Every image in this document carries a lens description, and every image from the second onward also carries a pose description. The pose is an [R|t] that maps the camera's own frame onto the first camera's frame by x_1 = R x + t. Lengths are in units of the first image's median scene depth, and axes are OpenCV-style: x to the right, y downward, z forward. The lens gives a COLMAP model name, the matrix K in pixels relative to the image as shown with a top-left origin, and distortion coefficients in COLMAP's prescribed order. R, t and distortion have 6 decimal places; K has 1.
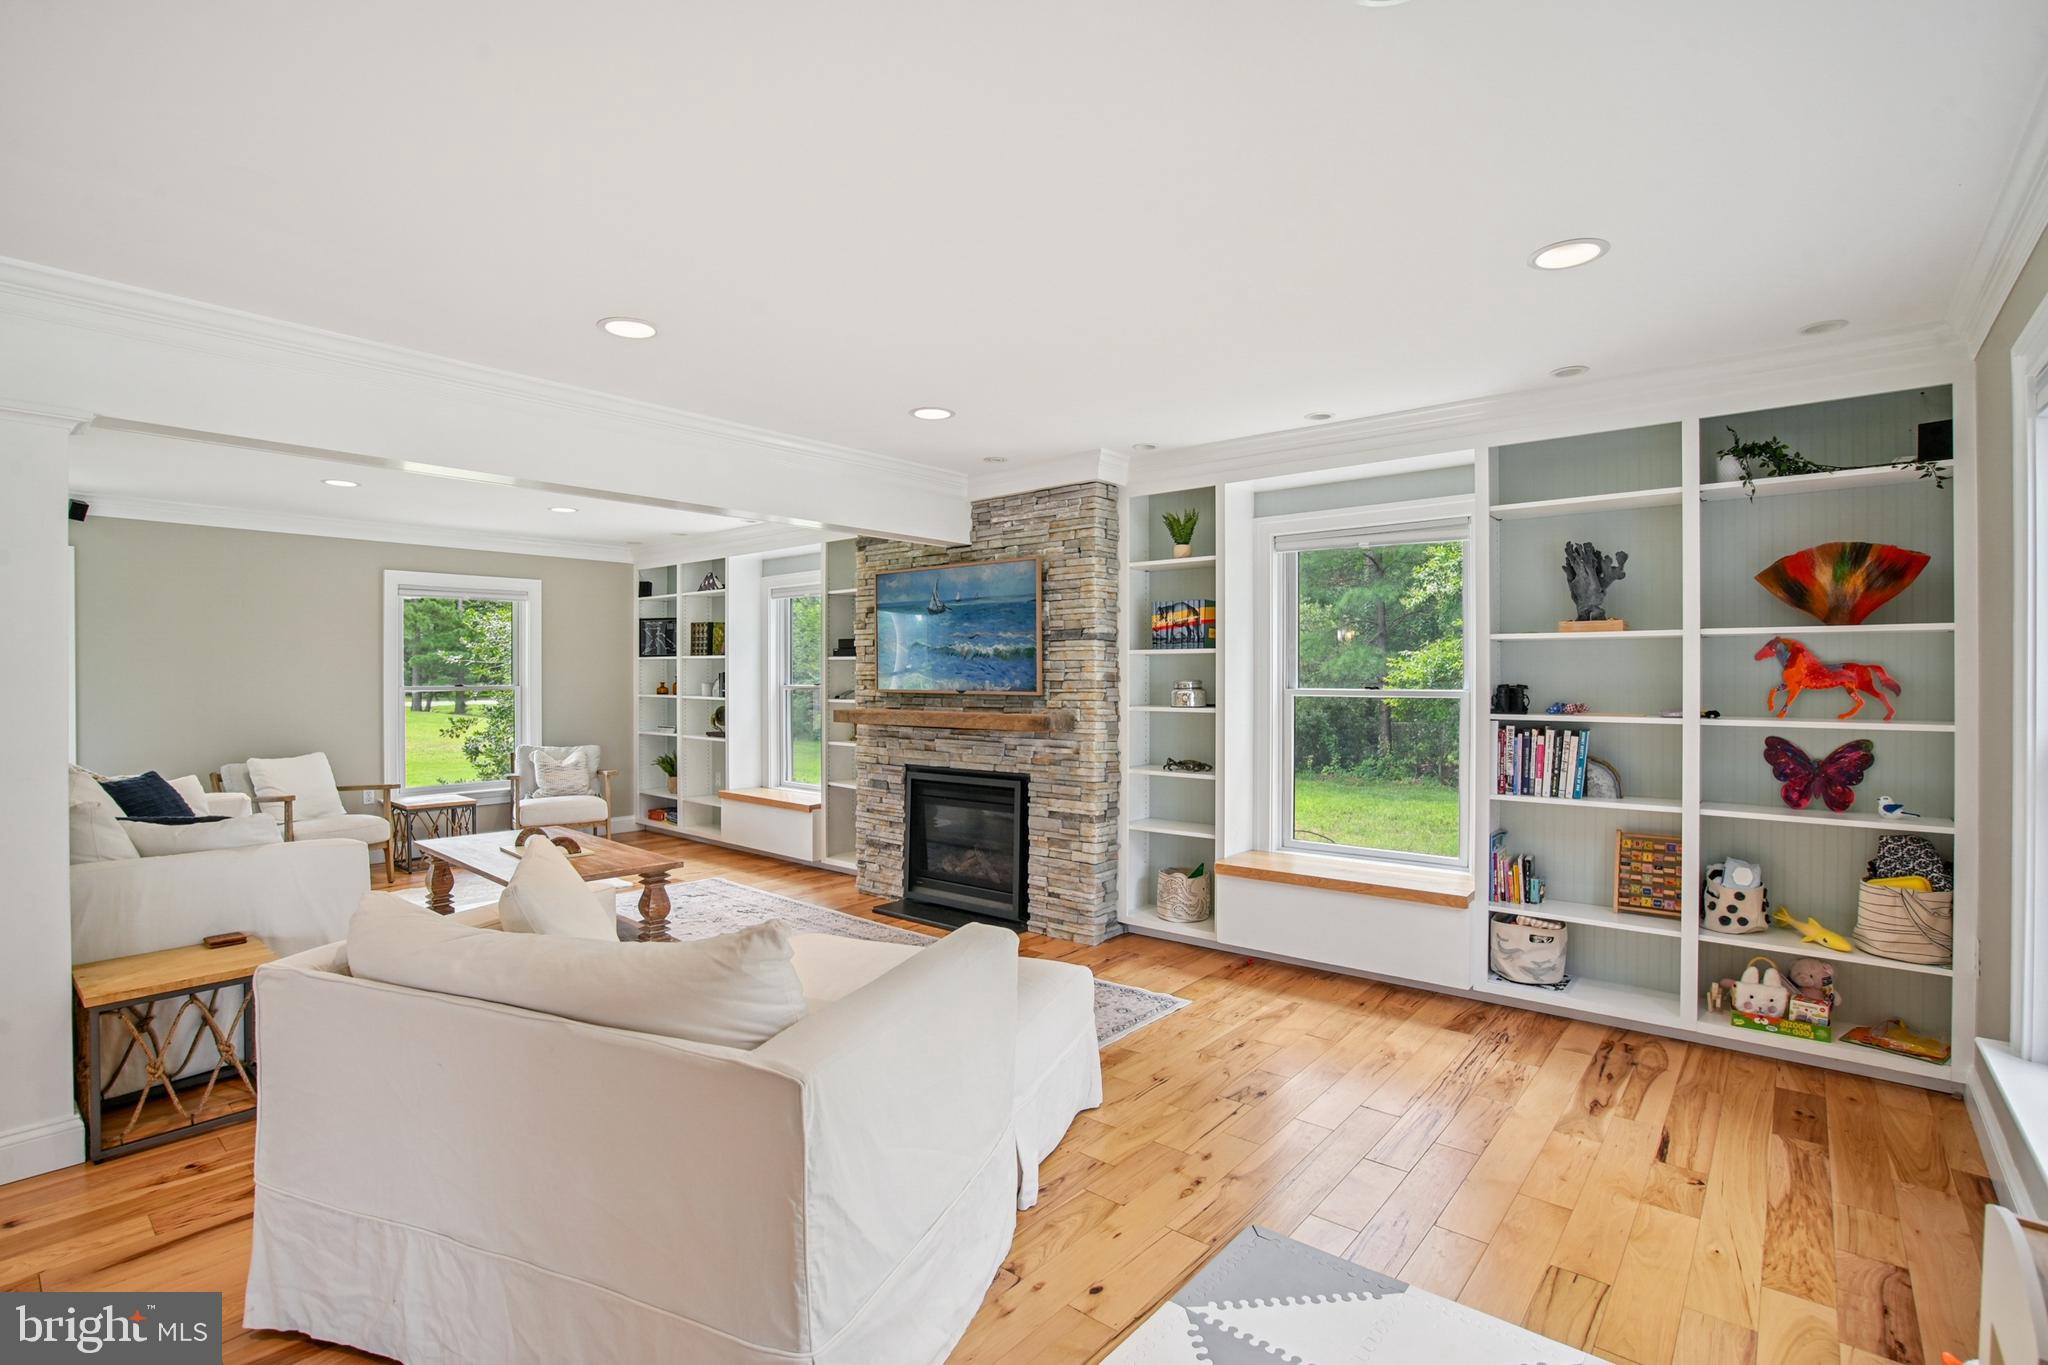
lens RADIAL K [[952.9, 0, 1015.9], [0, 952.9, 678.4], [0, 0, 1]] dist [-0.059947, 0.021027]
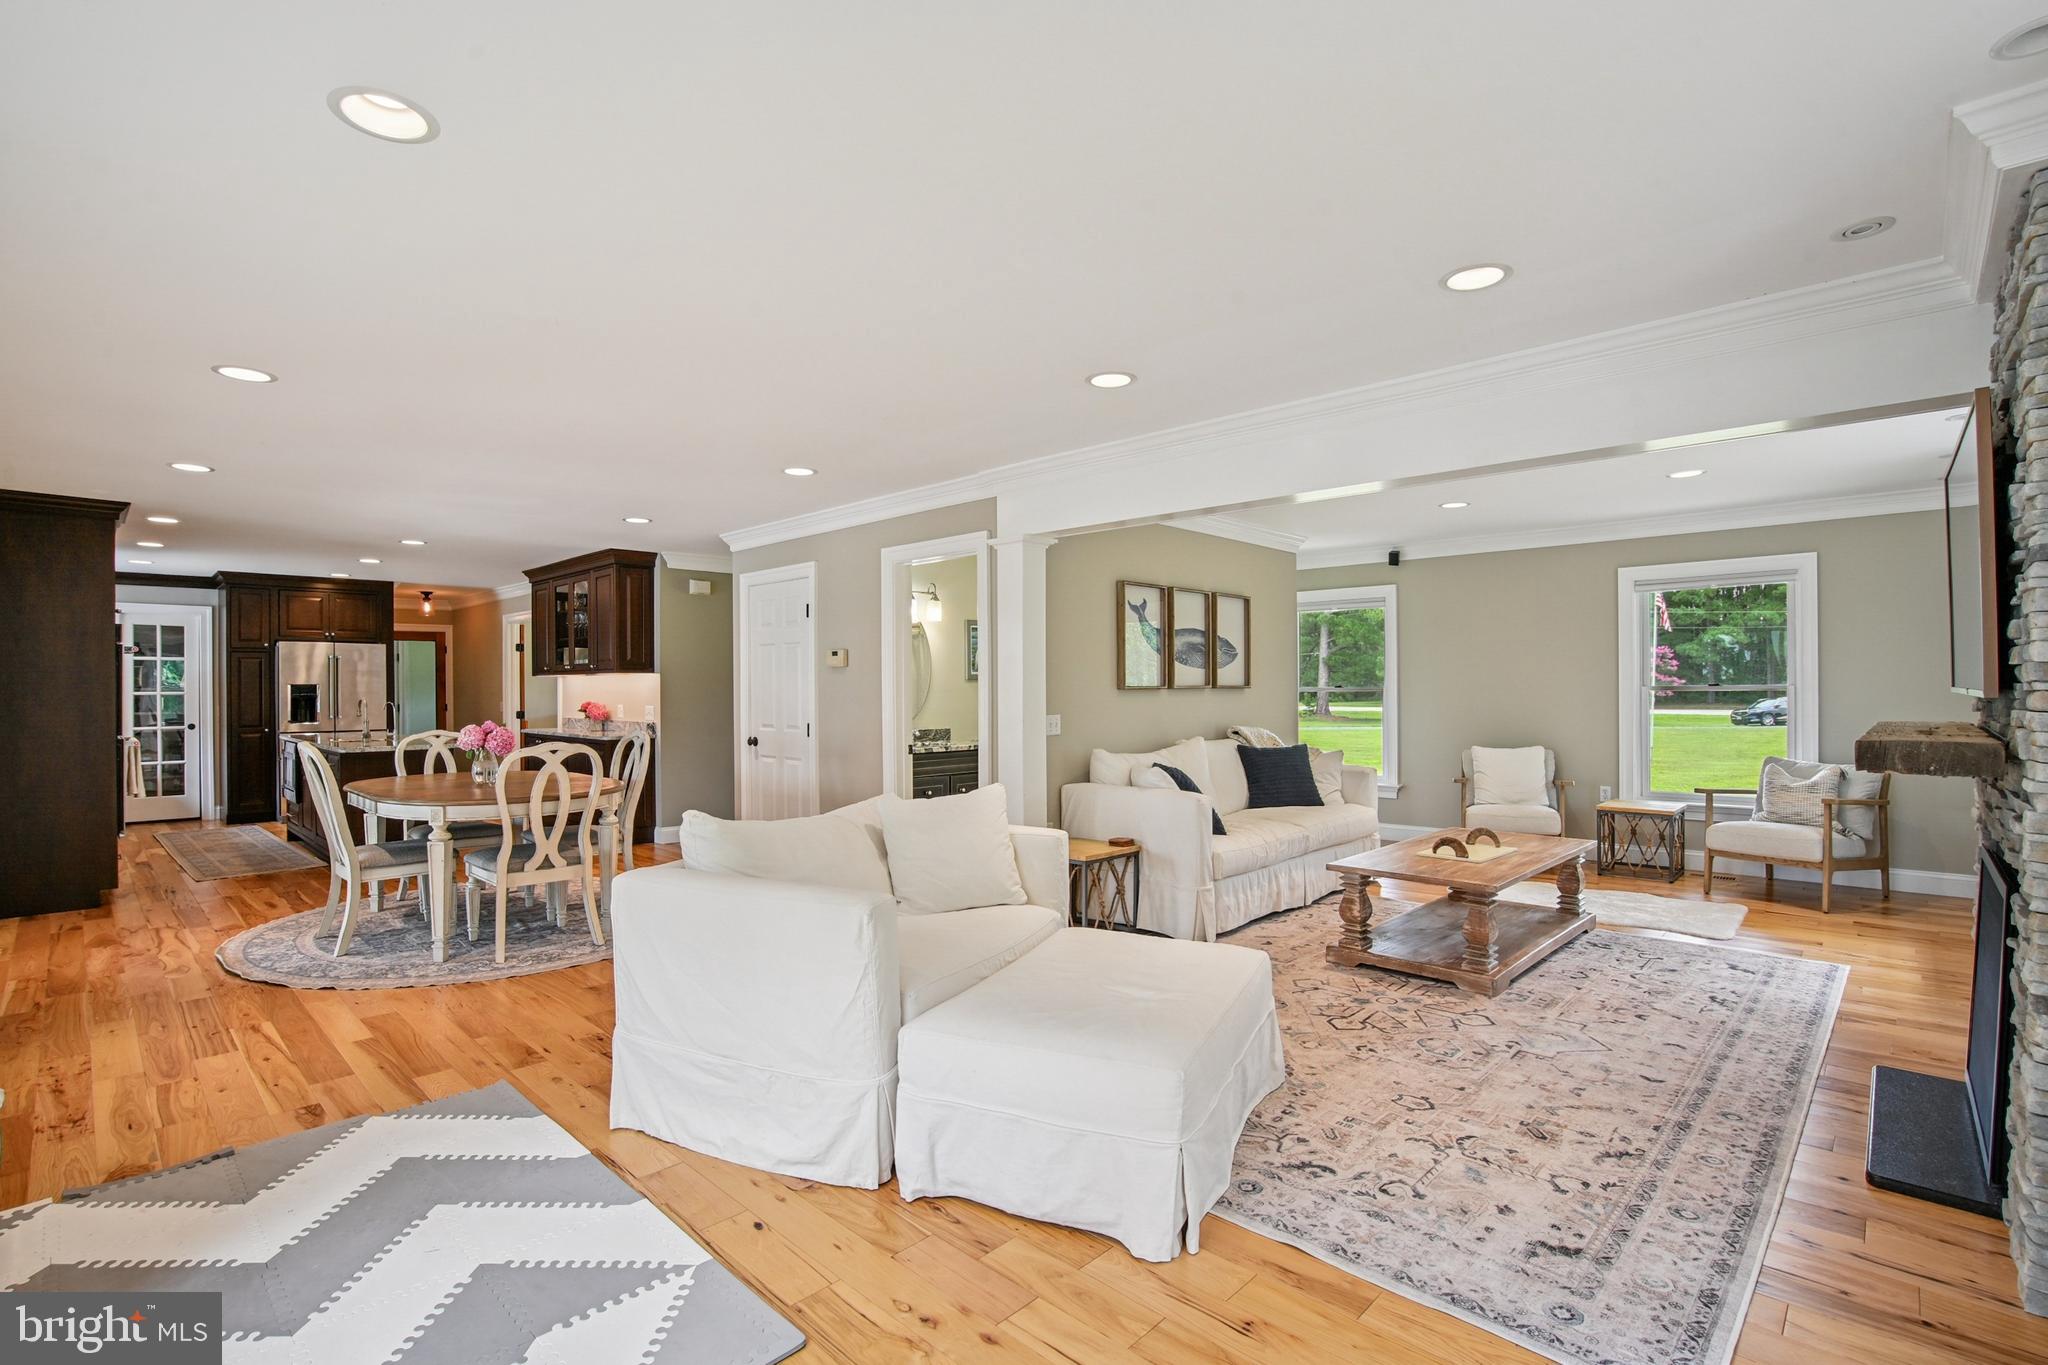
lens RADIAL K [[952.7, 0, 1014.0], [0, 952.7, 687.0], [0, 0, 1]] dist [-0.058692, 0.021383]
pose [[-0.062954, -0.000130, -0.998016, 0.482140], [0.005927, 0.999982, -0.000504, 0.009324], [0.997999, -0.005947, -0.062952, 0.568586]]
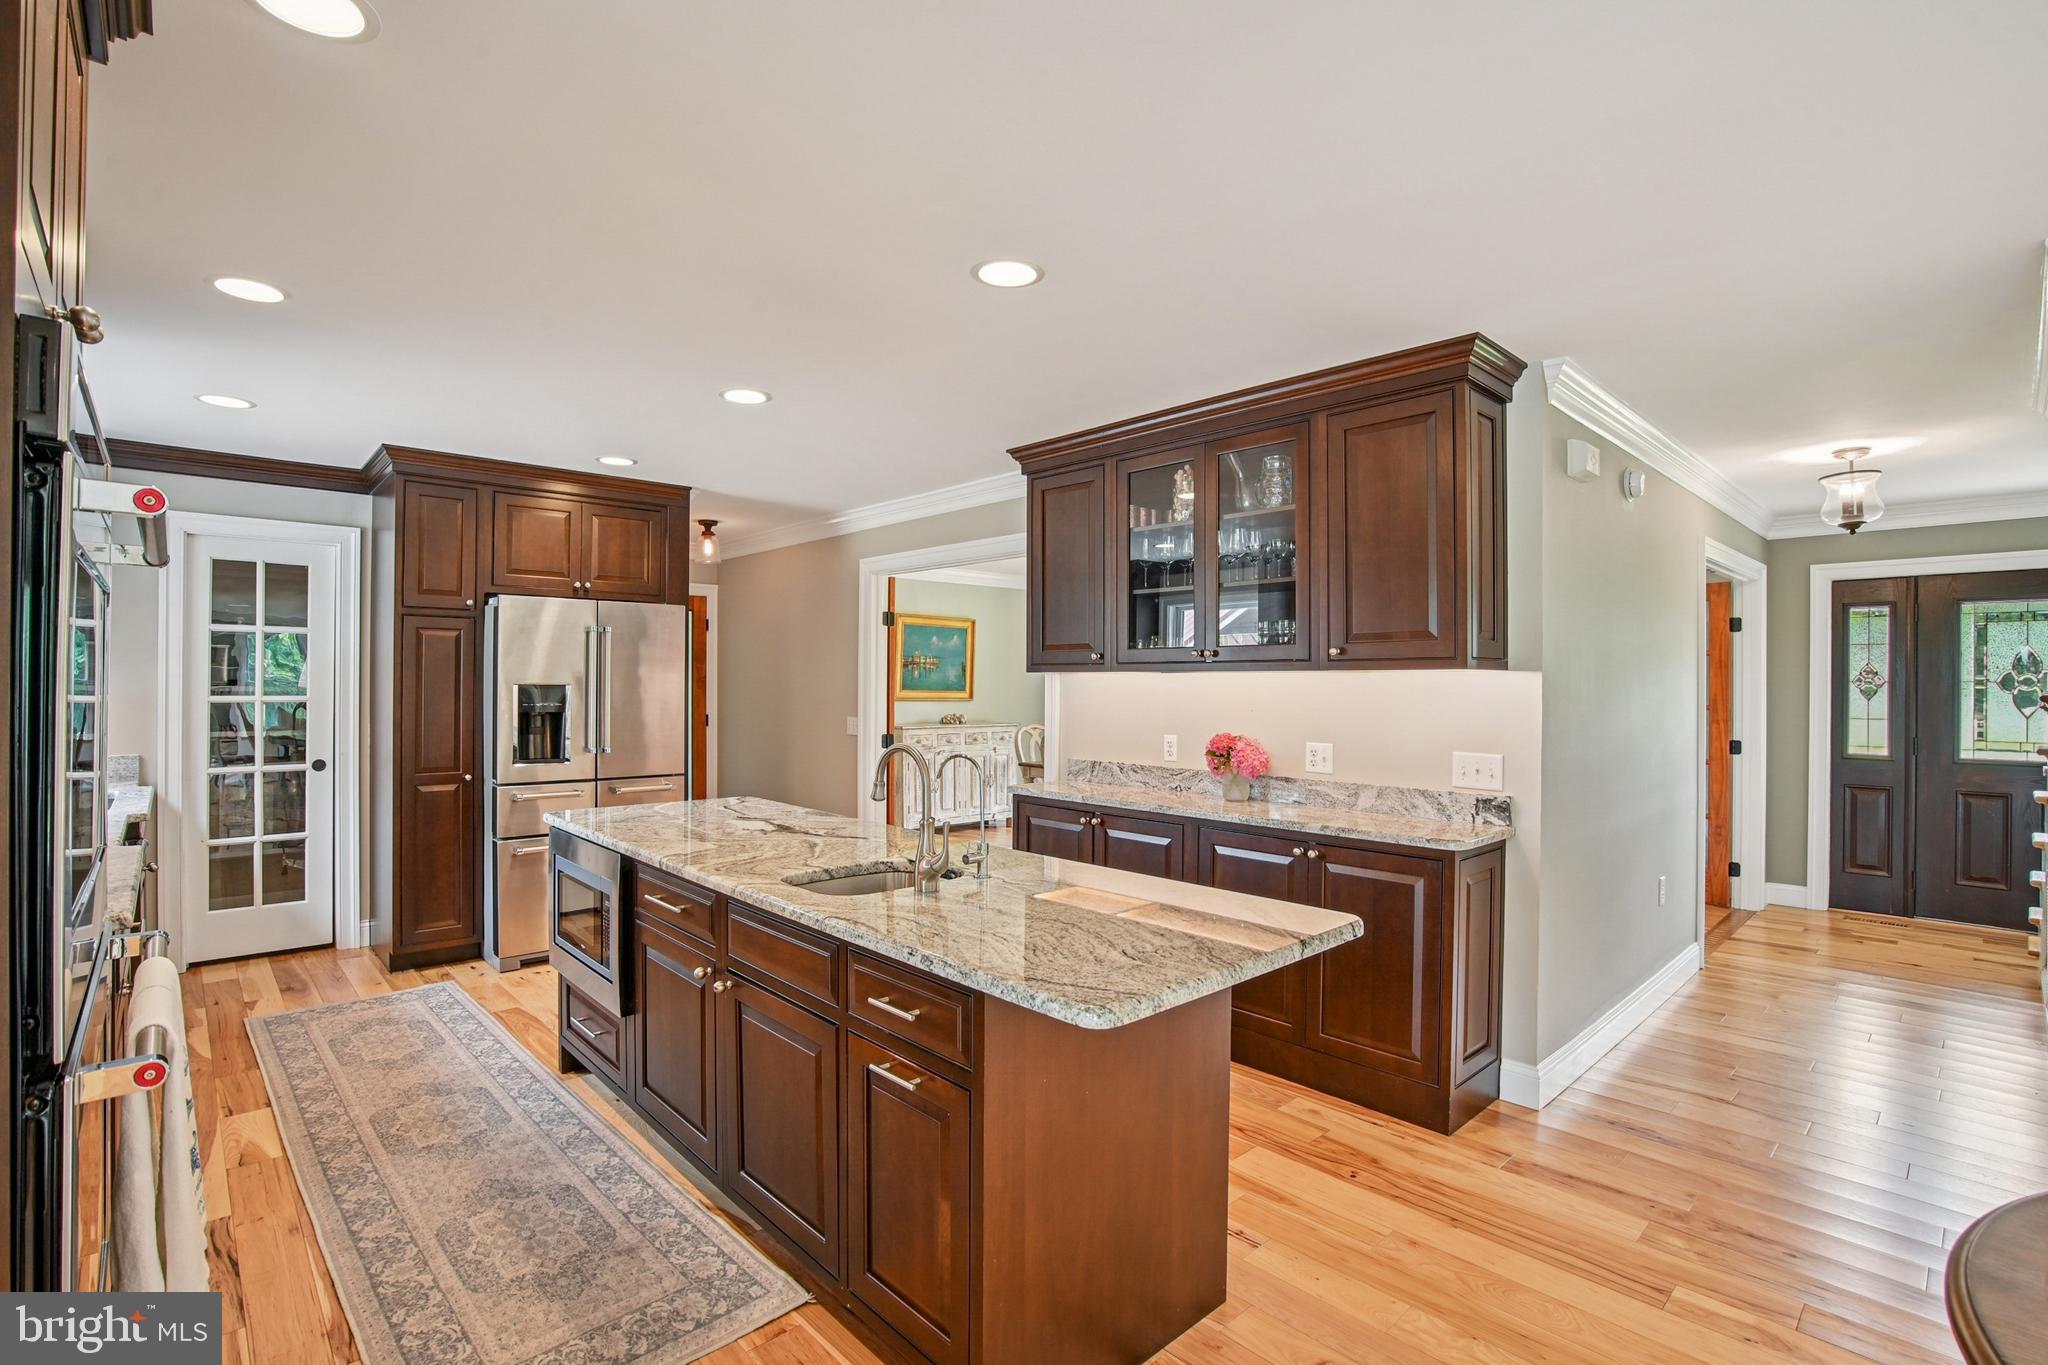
lens RADIAL K [[952.9, 0, 1015.9], [0, 952.9, 678.4], [0, 0, 1]] dist [-0.059947, 0.021027]
pose [[-0.120938, -0.006763, -0.992637, -0.433810], [-0.005621, 0.999965, -0.006128, -0.007959], [0.992644, 0.004839, -0.120972, -0.405299]]
